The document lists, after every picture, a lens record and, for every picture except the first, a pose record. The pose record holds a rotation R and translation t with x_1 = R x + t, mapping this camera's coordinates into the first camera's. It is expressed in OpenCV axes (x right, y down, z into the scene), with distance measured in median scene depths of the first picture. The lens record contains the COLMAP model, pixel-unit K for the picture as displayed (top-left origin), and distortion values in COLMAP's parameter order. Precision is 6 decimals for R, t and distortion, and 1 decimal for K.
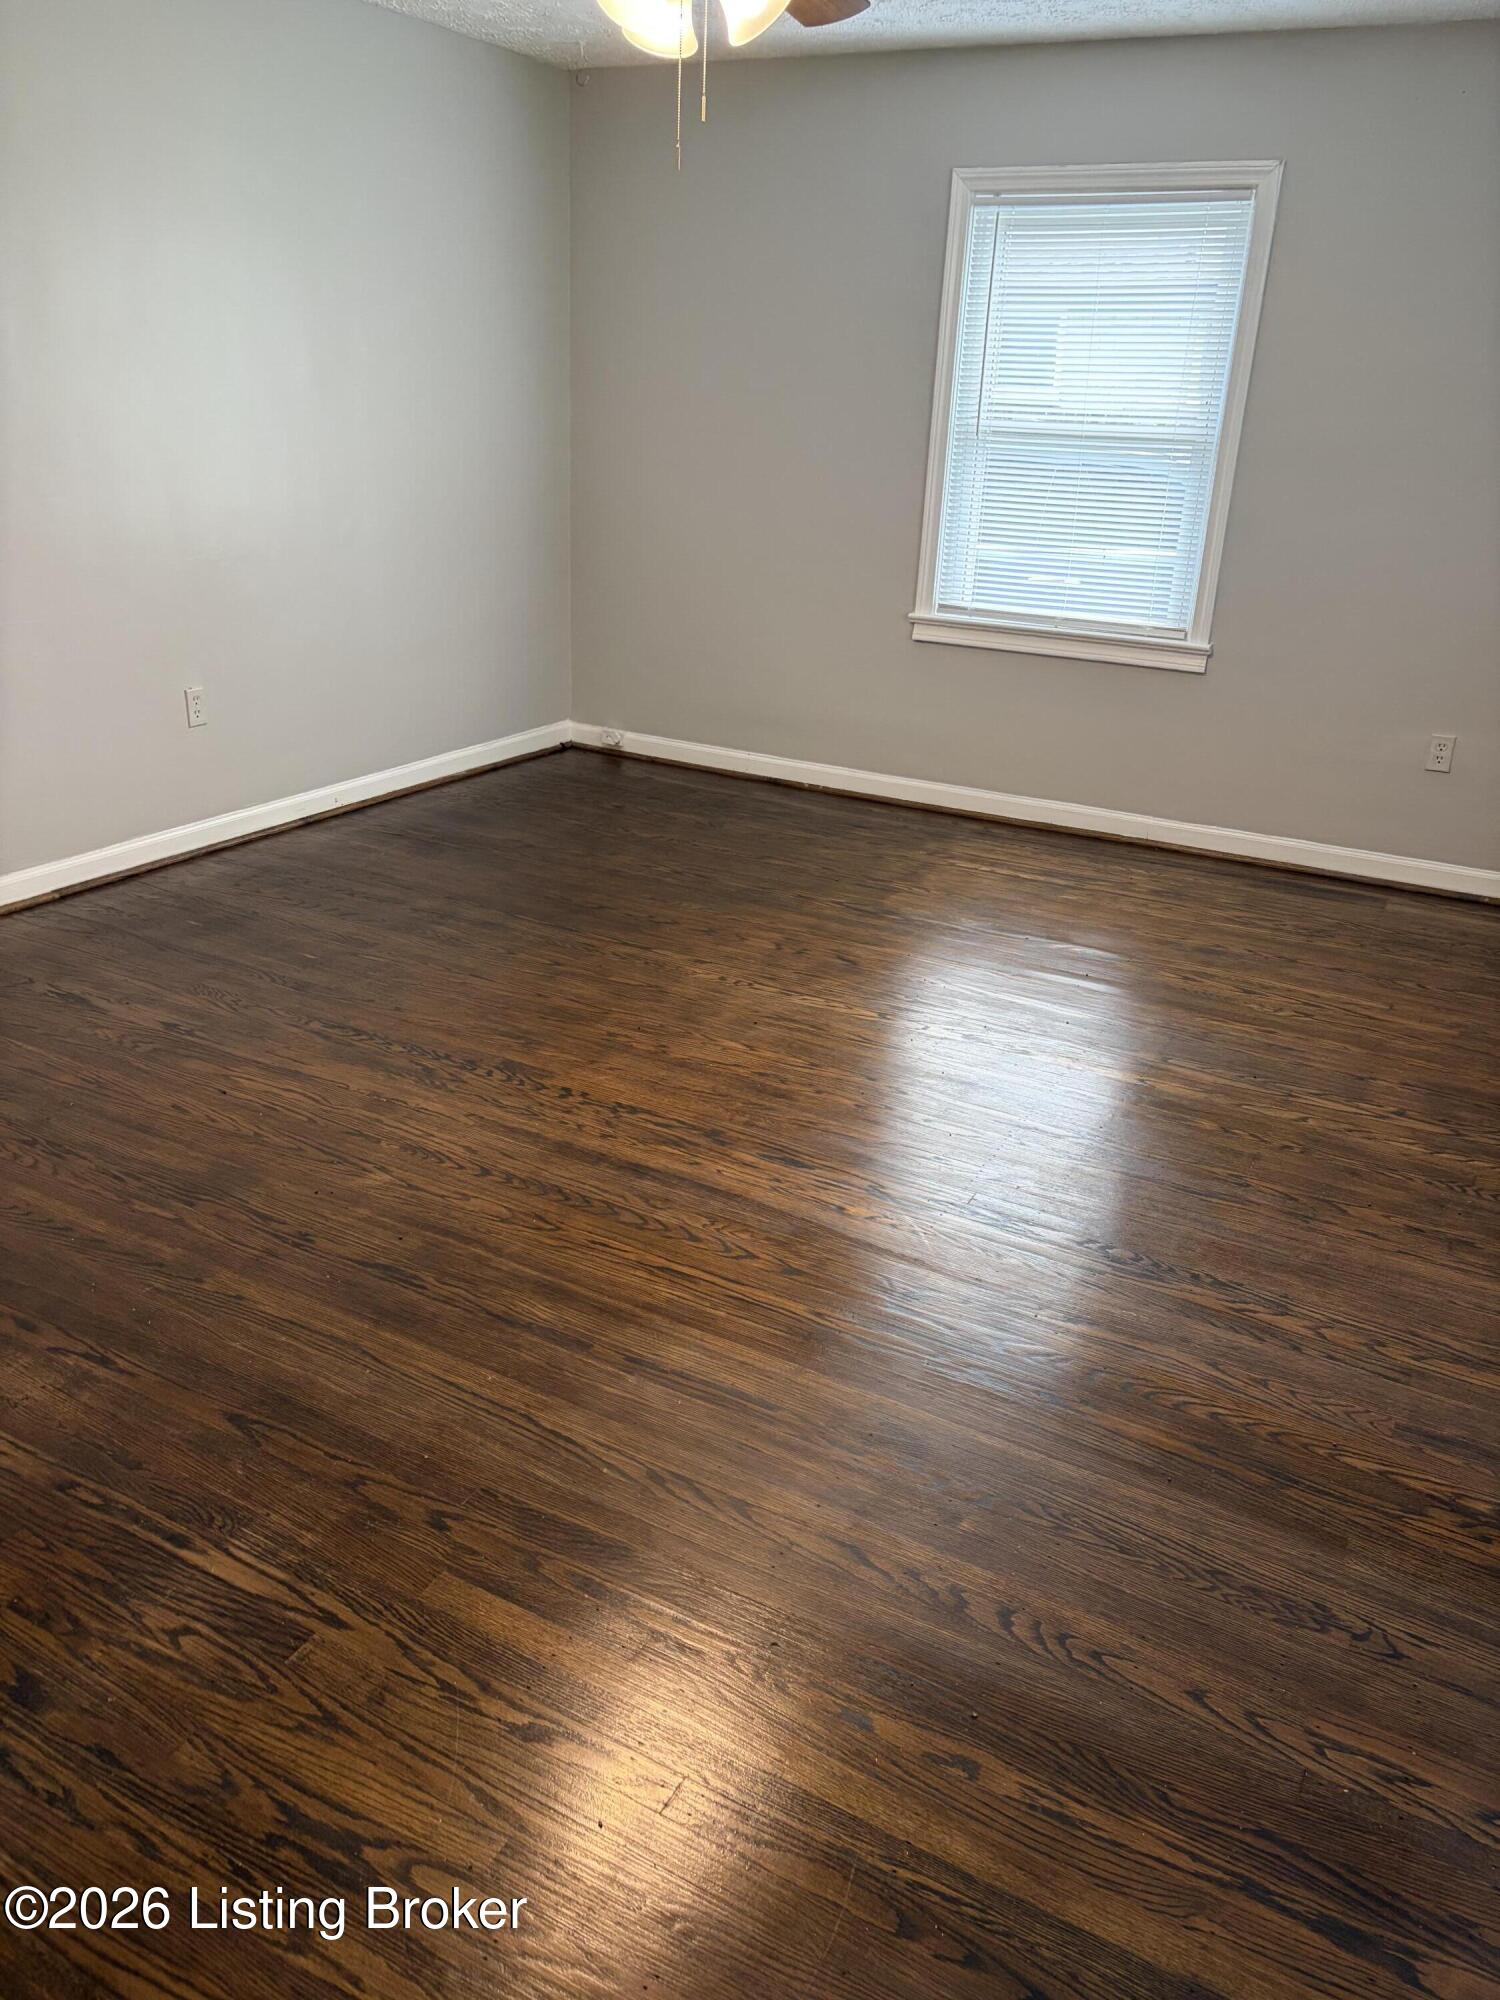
lens RADIAL K [[1512.0, 0, 750.0], [0, 1512.0, 1000.0], [0, 0, 1]] dist [0.075019, -0.095244]
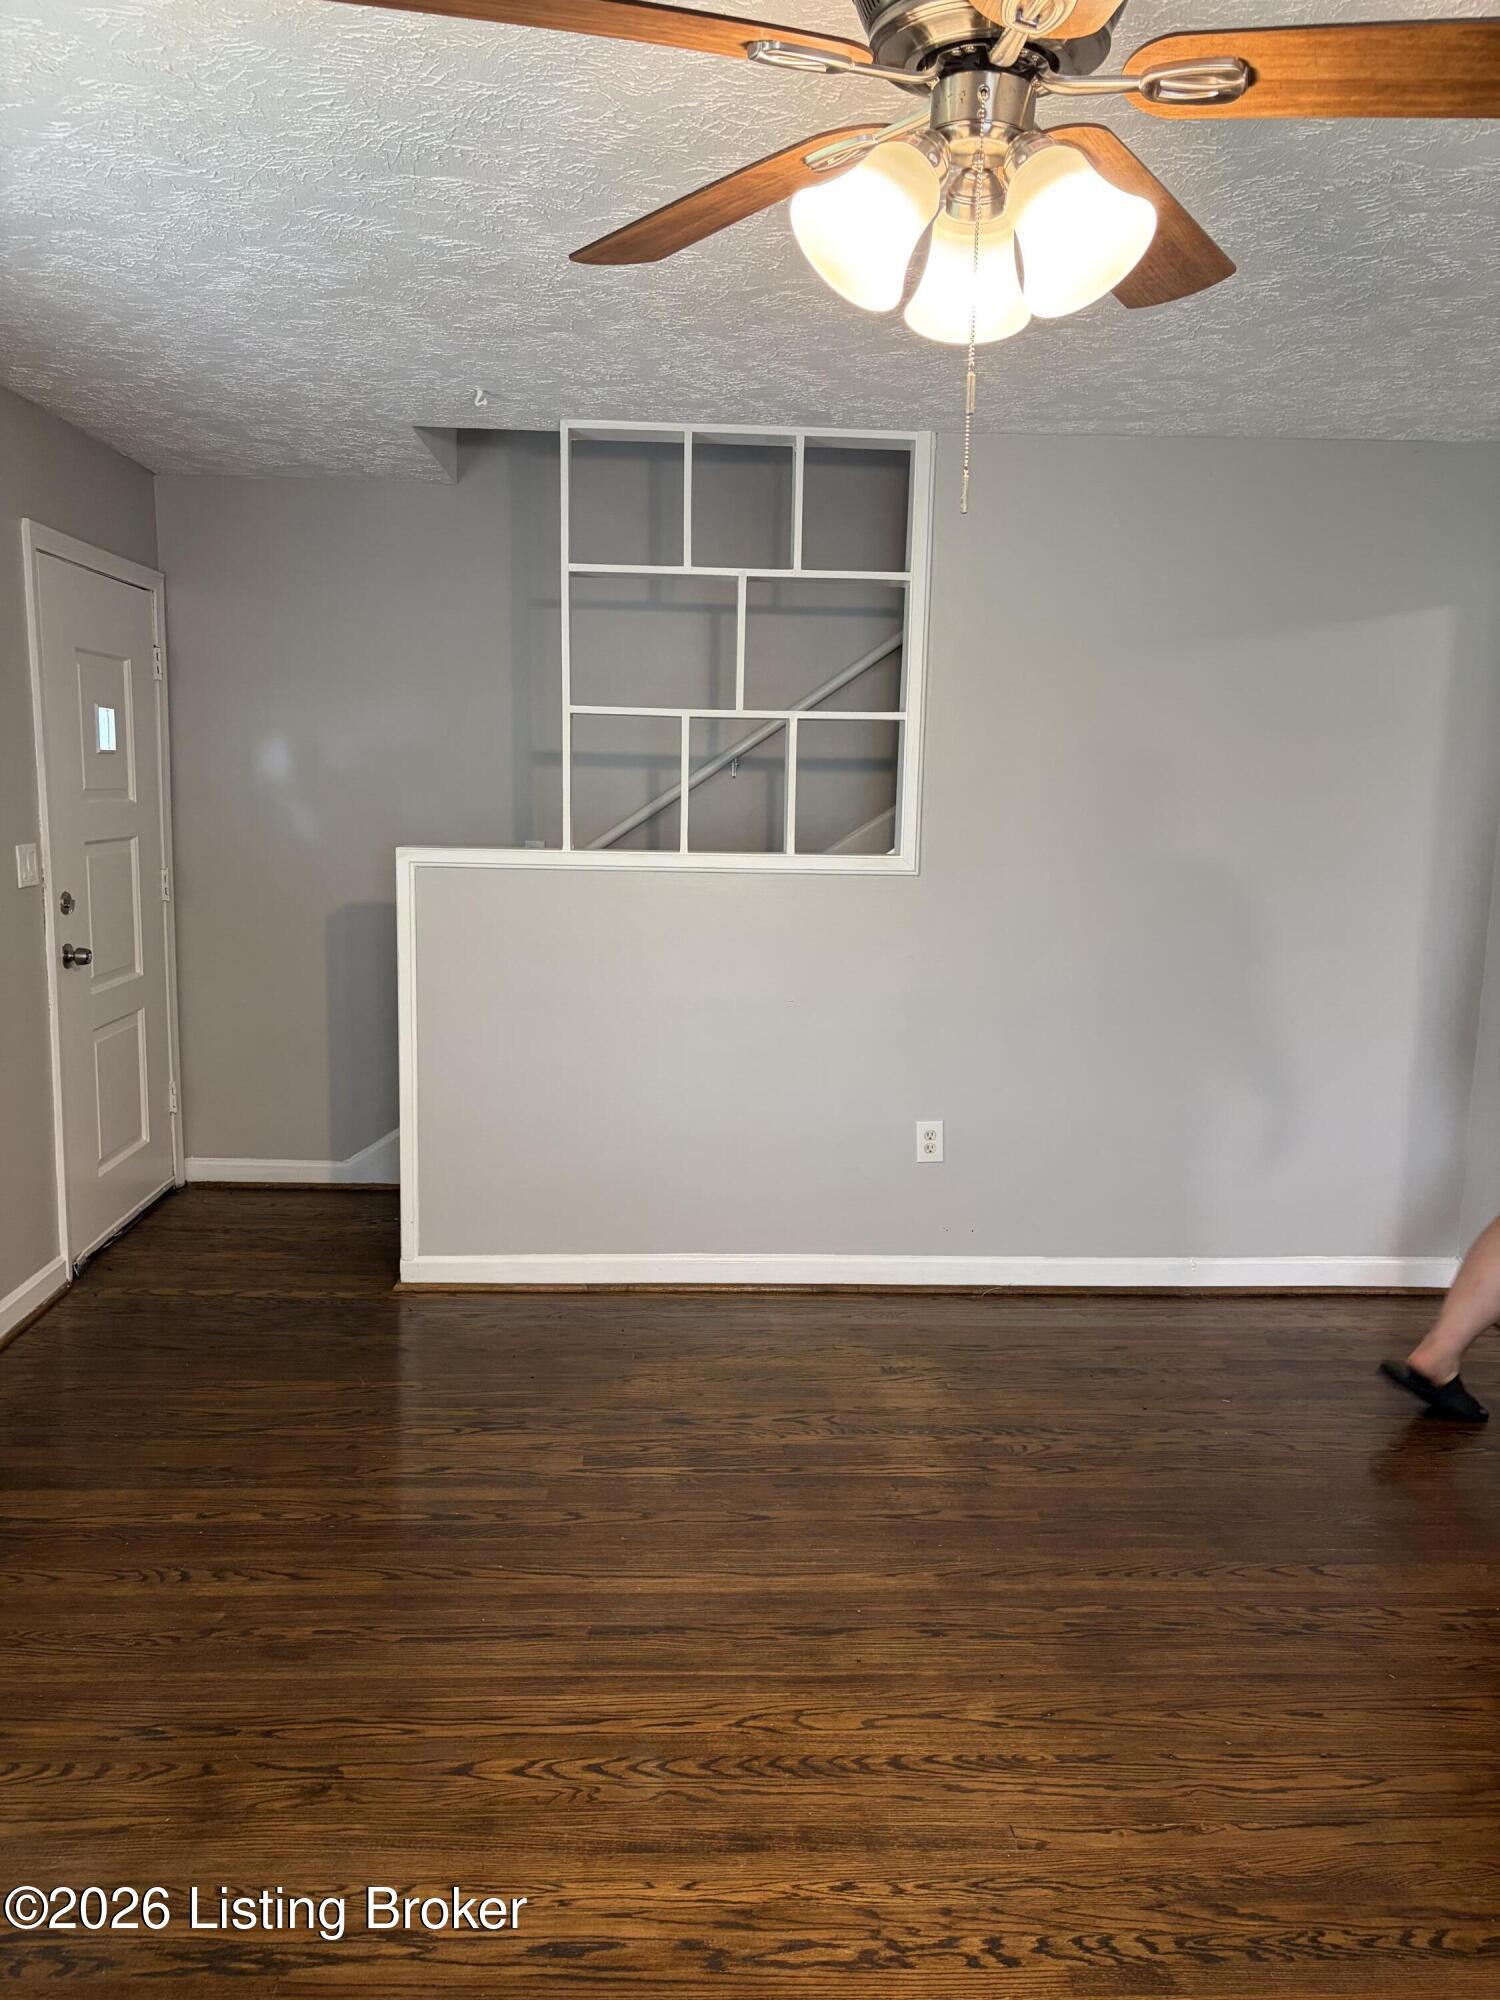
lens RADIAL K [[1508.1, 0, 754.3], [0, 1508.1, 977.3], [0, 0, 1]] dist [0.081354, -0.073734]
pose [[-0.850231, 0.012264, -0.526267, 0.278995], [-0.244769, 0.875872, 0.415856, -0.510666], [0.466043, 0.482387, -0.741692, 1.223563]]
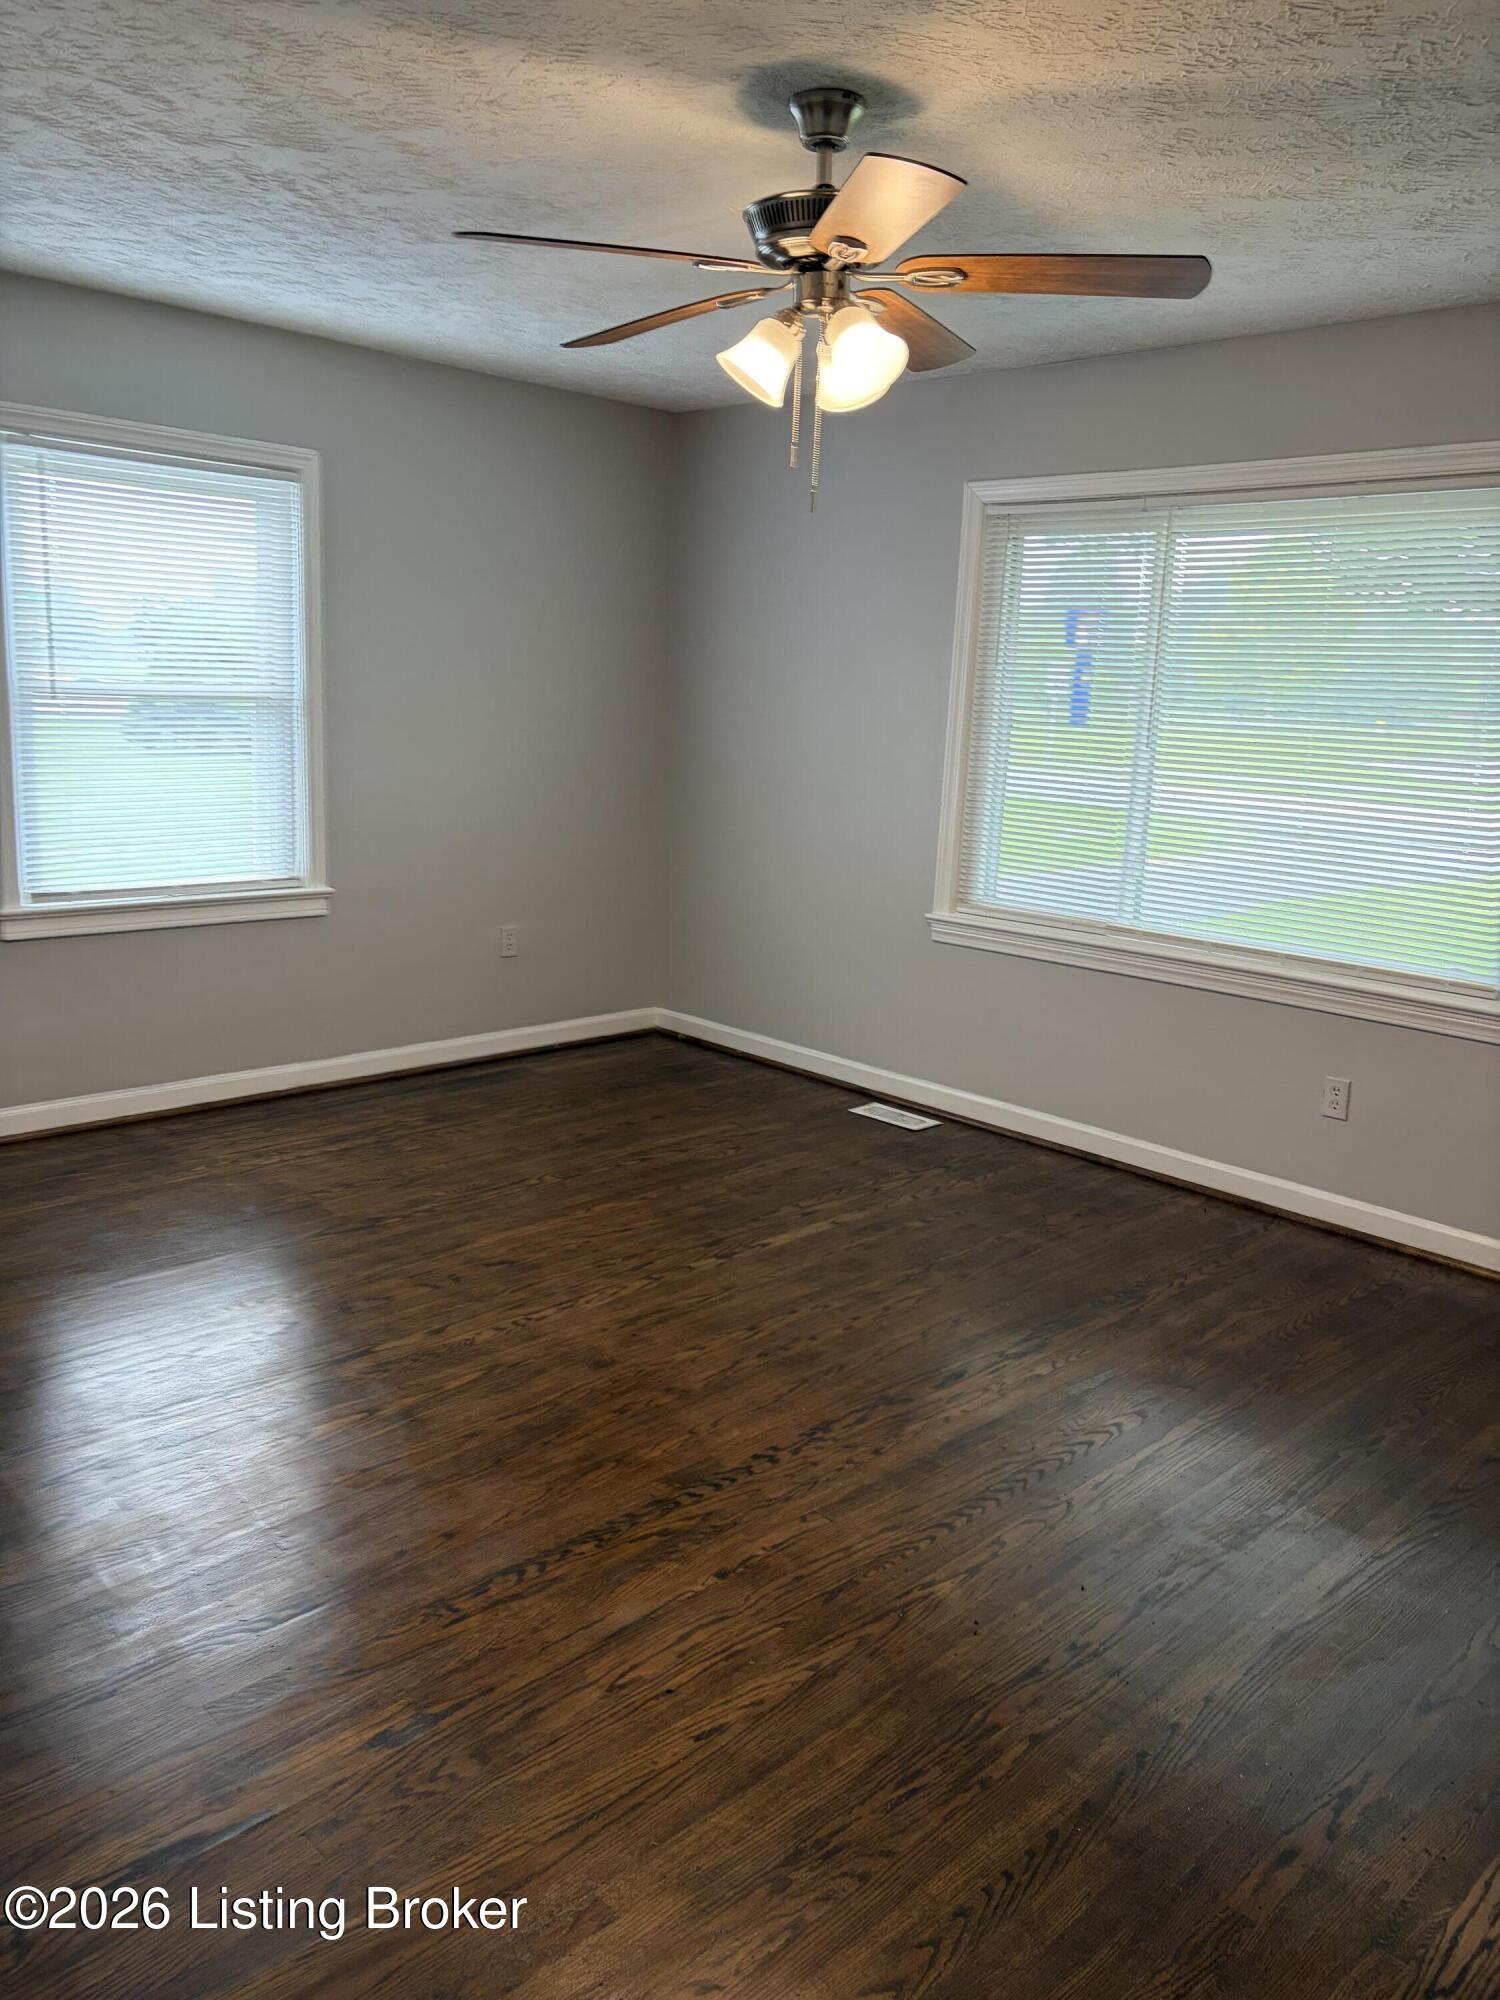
lens RADIAL K [[1512.0, 0, 750.0], [0, 1512.0, 1000.0], [0, 0, 1]] dist [0.075019, -0.095244]
pose [[0.287405, -0.231221, 0.929481, -0.903077], [0.321471, 0.937420, 0.133794, -0.317948], [-0.902250, 0.260349, 0.343750, 0.628048]]
